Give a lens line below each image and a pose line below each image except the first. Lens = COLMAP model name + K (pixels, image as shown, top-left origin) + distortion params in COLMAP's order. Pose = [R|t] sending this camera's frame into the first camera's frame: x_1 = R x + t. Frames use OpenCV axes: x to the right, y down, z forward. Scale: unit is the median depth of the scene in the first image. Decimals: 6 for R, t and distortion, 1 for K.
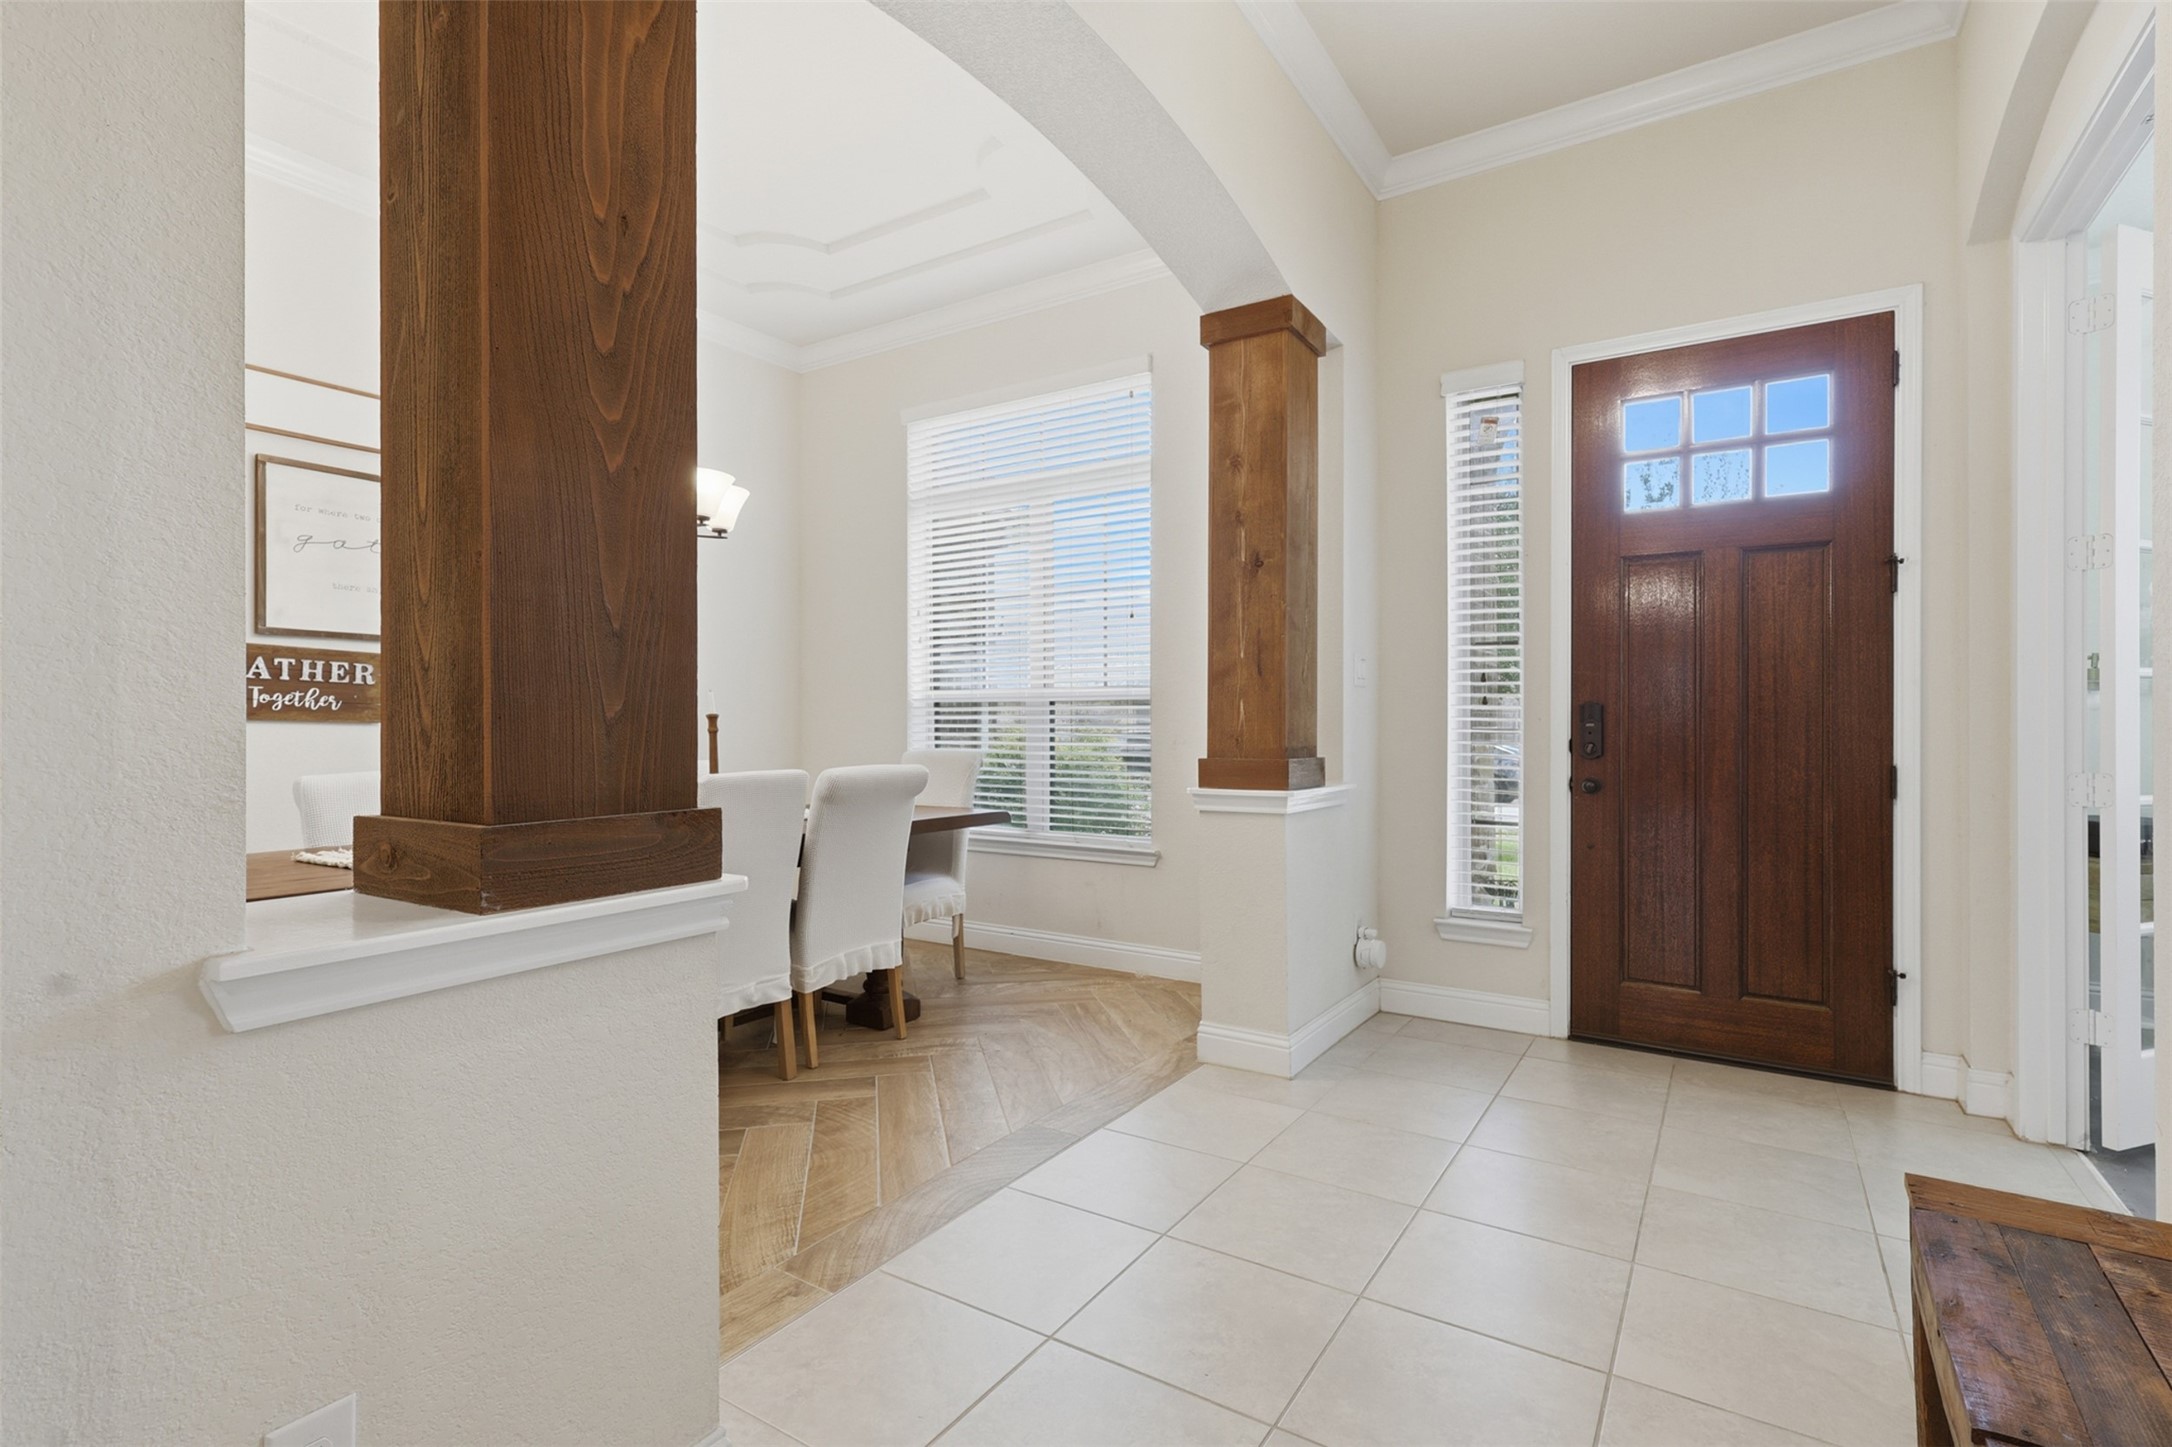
lens RADIAL K [[1014.9, 0, 1089.1], [0, 1014.9, 716.0], [0, 0, 1]] dist [0.003217, 0.000051]
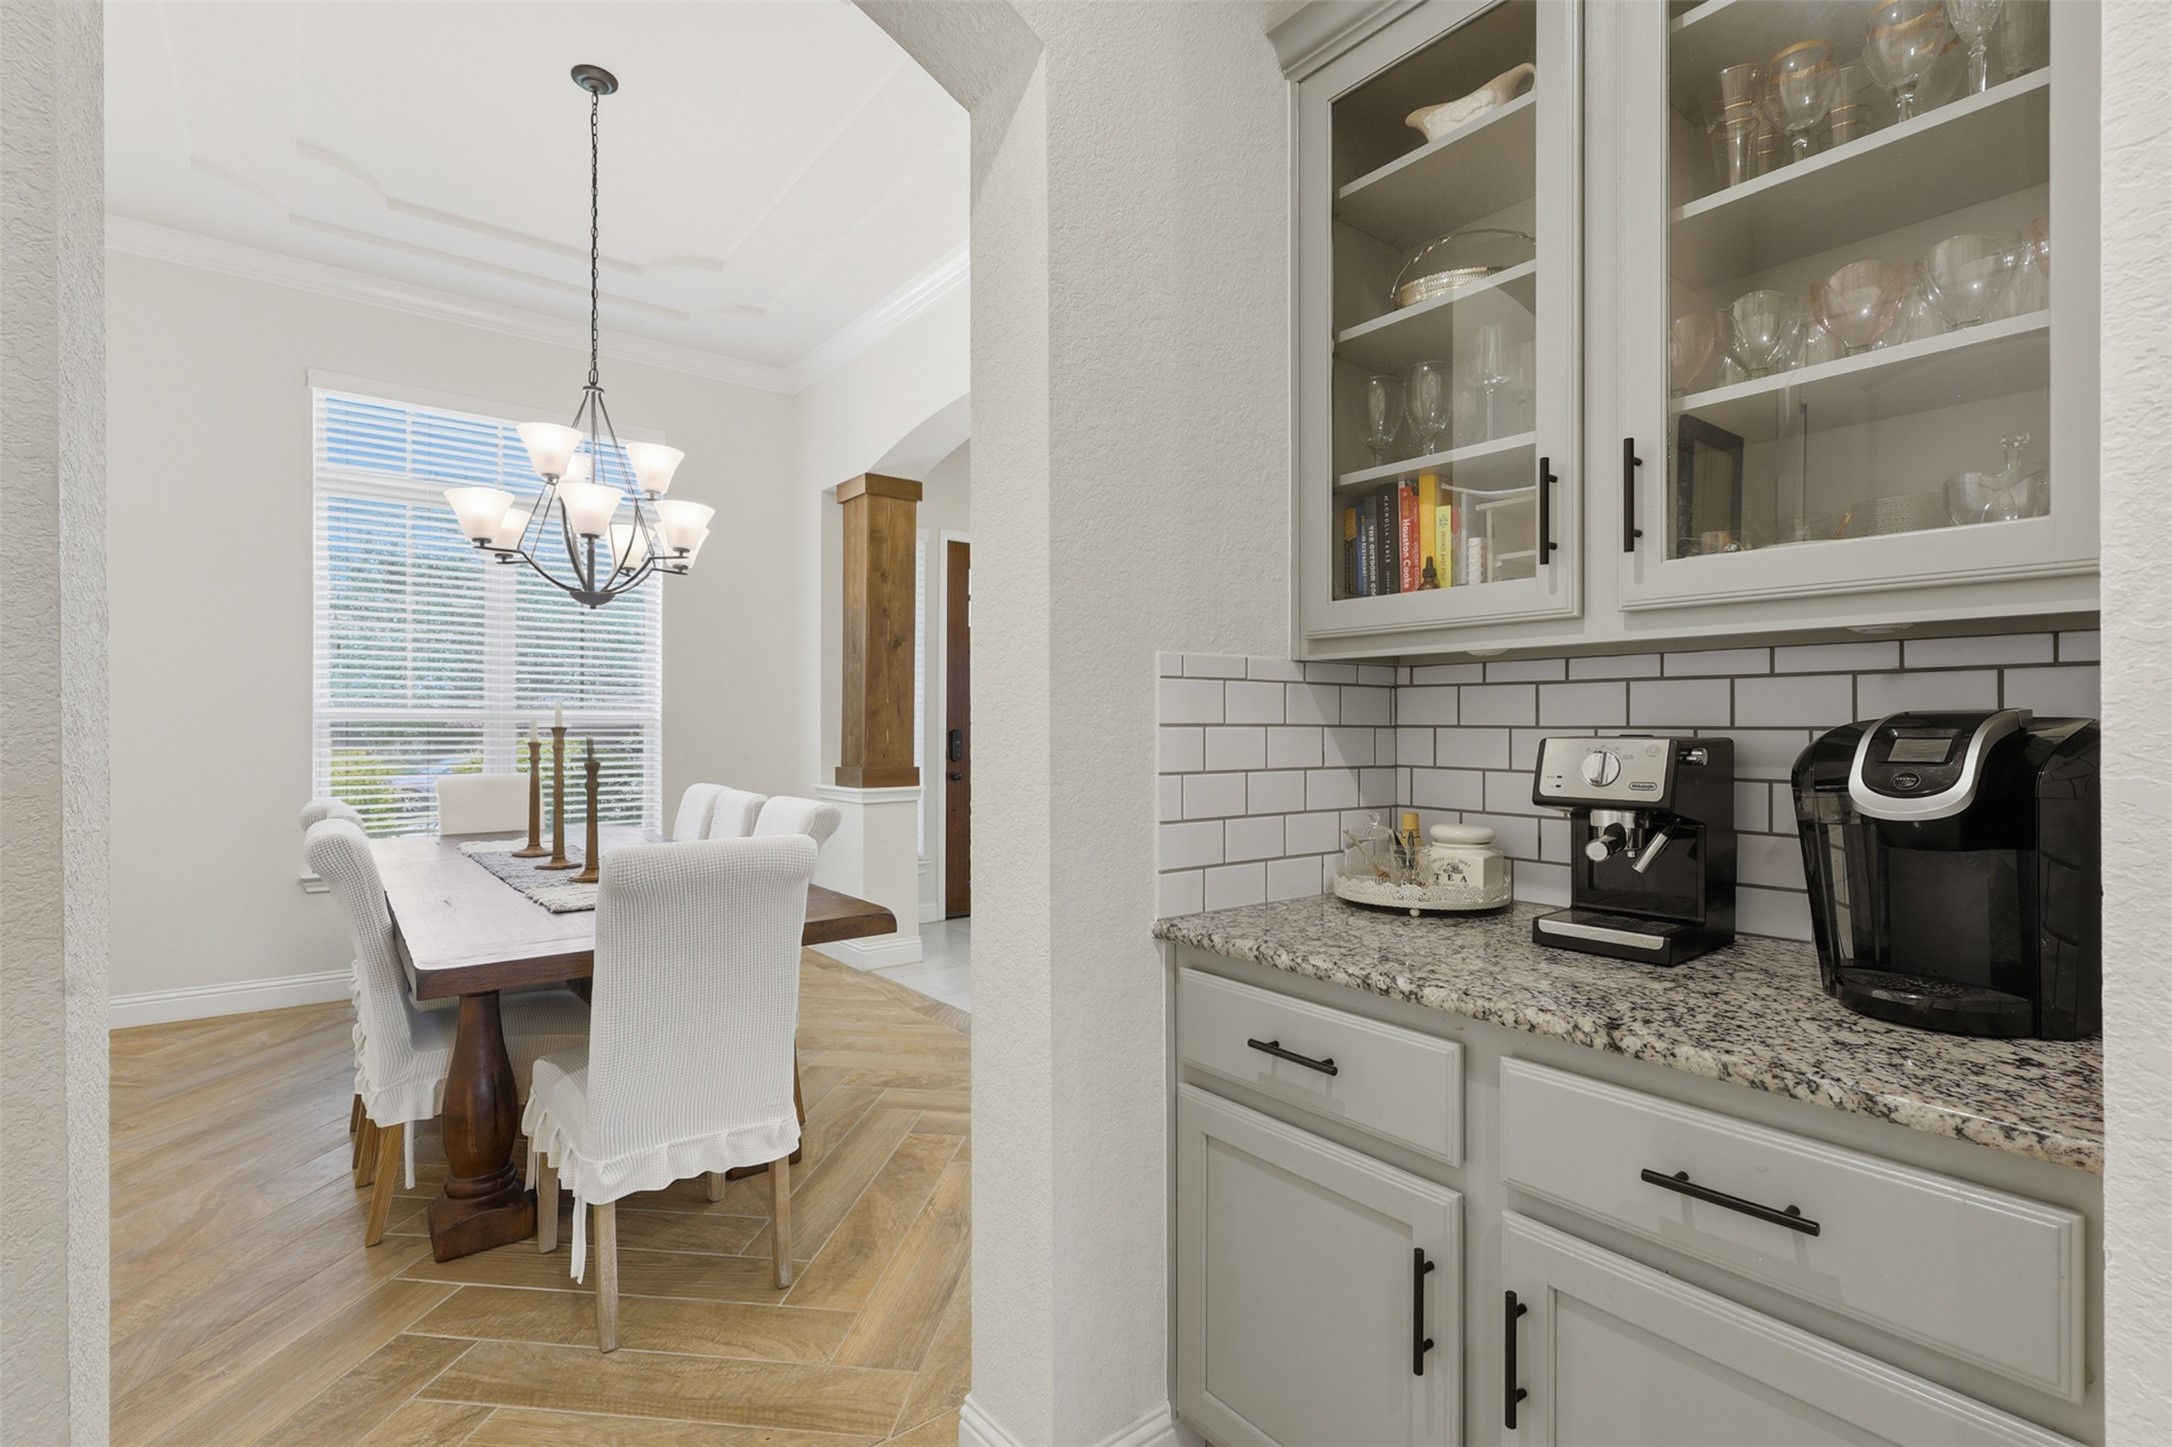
lens RADIAL K [[1014.9, 0, 1089.1], [0, 1014.9, 716.0], [0, 0, 1]] dist [0.003217, 0.000051]
pose [[0.327486, 0.012230, 0.944777, -1.228030], [-0.007808, 0.999917, -0.010237, -0.024179], [-0.944824, -0.004025, 0.327554, 0.206568]]
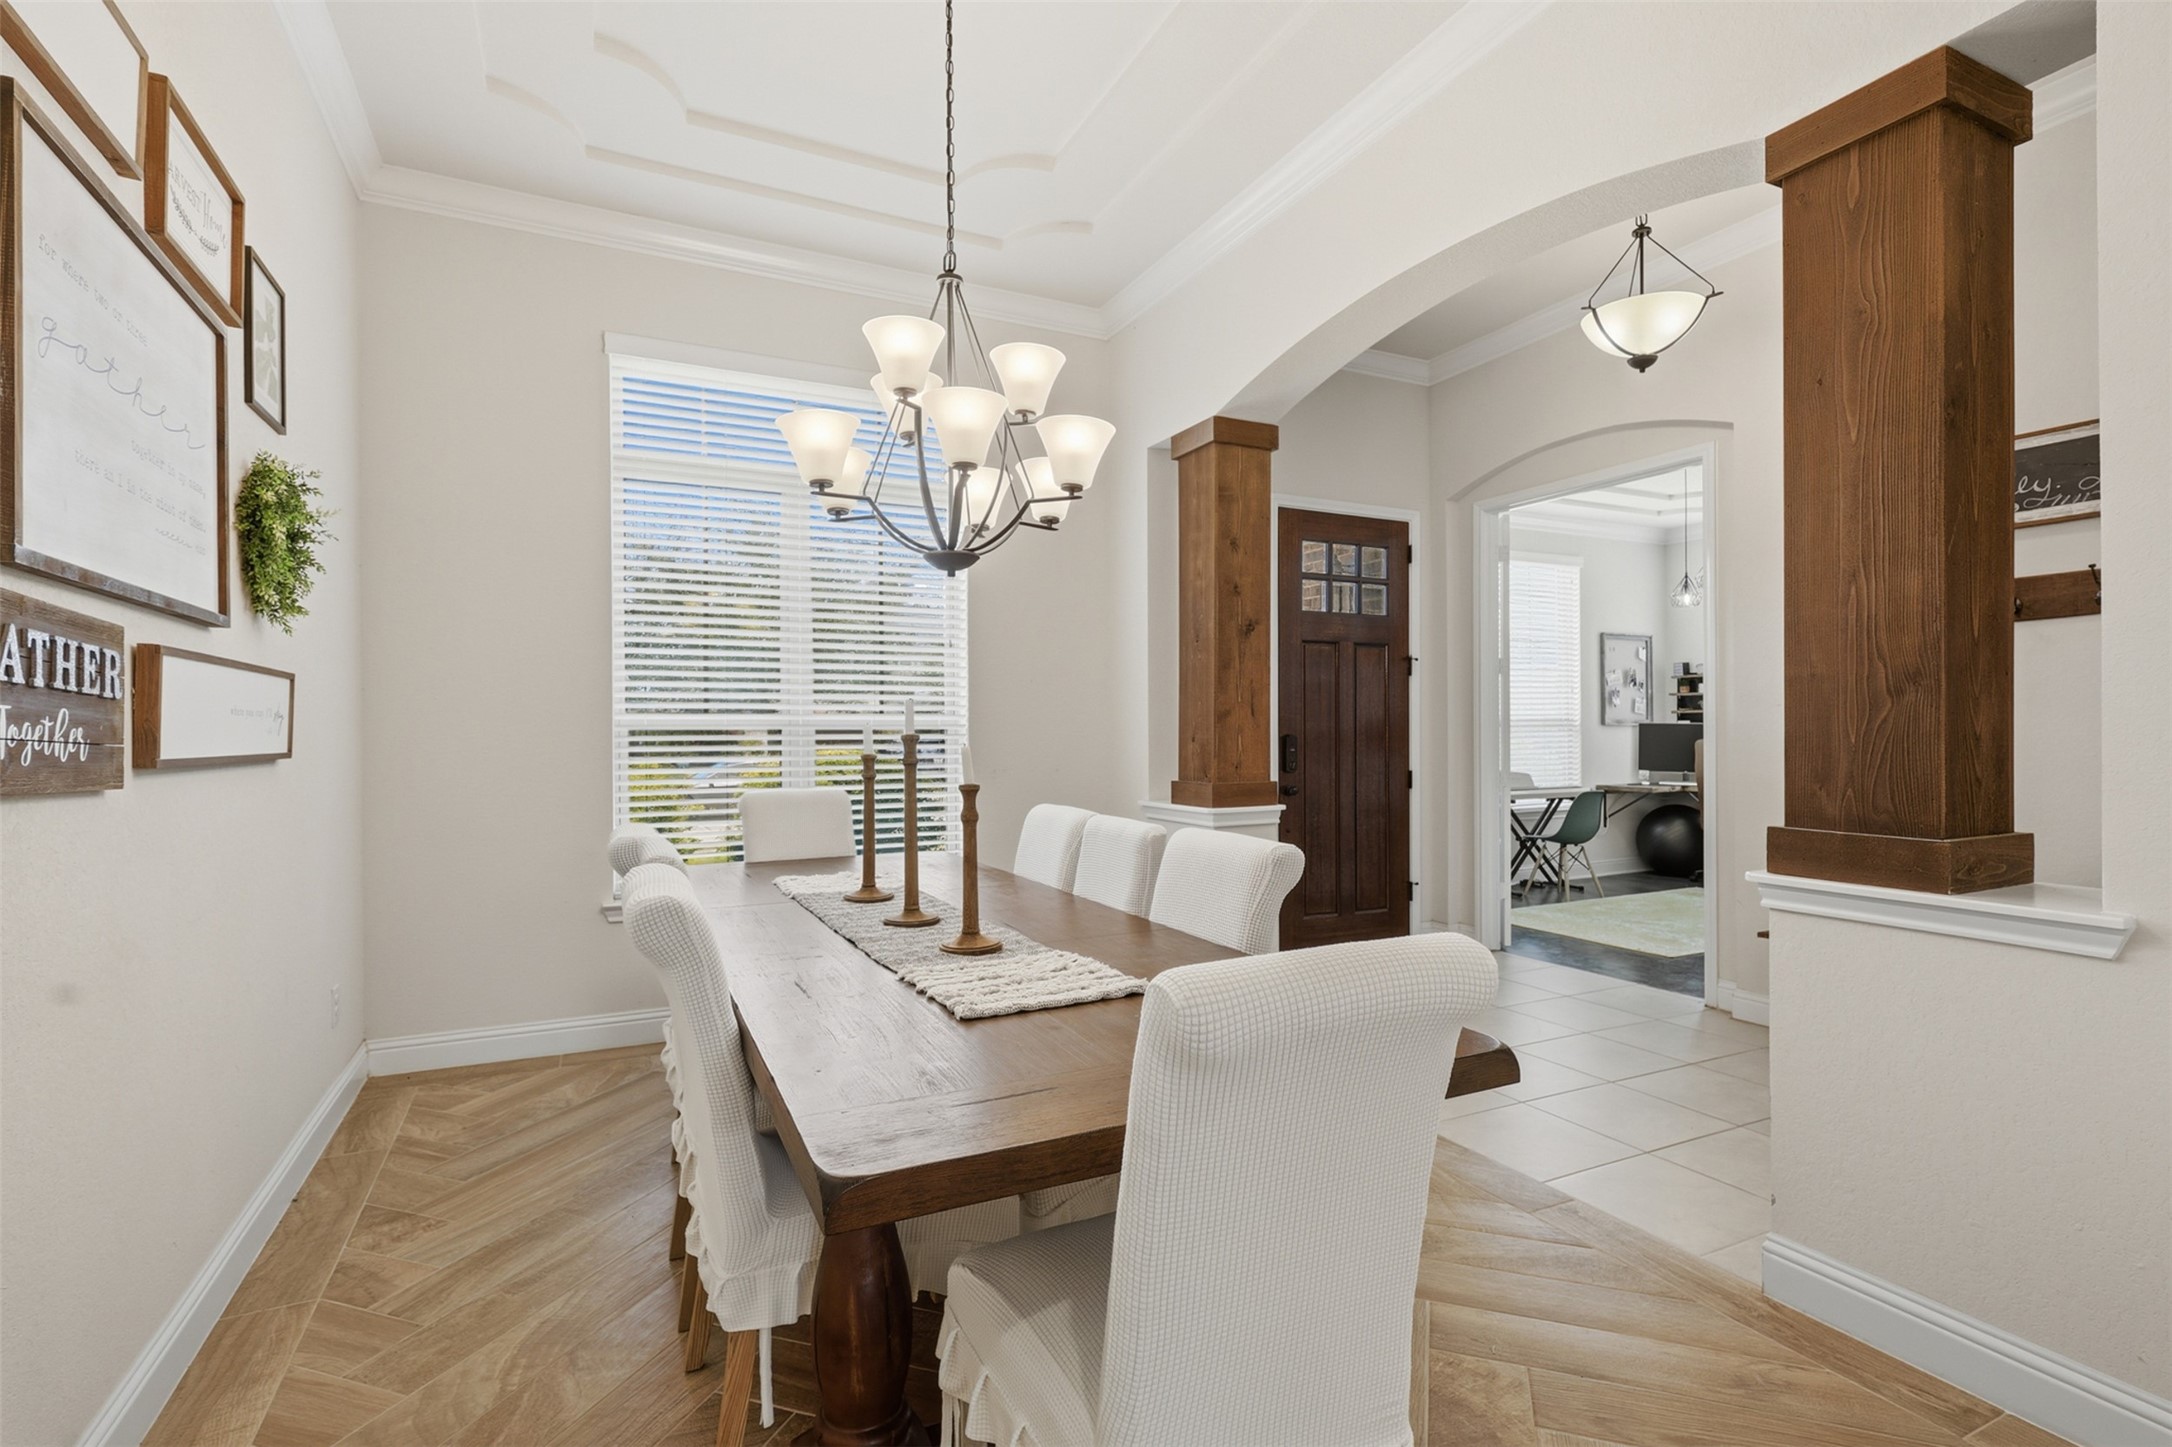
lens RADIAL K [[1023.0, 0, 1086.0], [0, 1023.0, 723.5], [0, 0, 1]] dist [0.001845, -0.000342]
pose [[0.515806, 0.005941, 0.856685, -1.036019], [-0.001579, 0.999981, -0.005984, -0.023084], [-0.856704, 0.001734, 0.515805, 0.523108]]
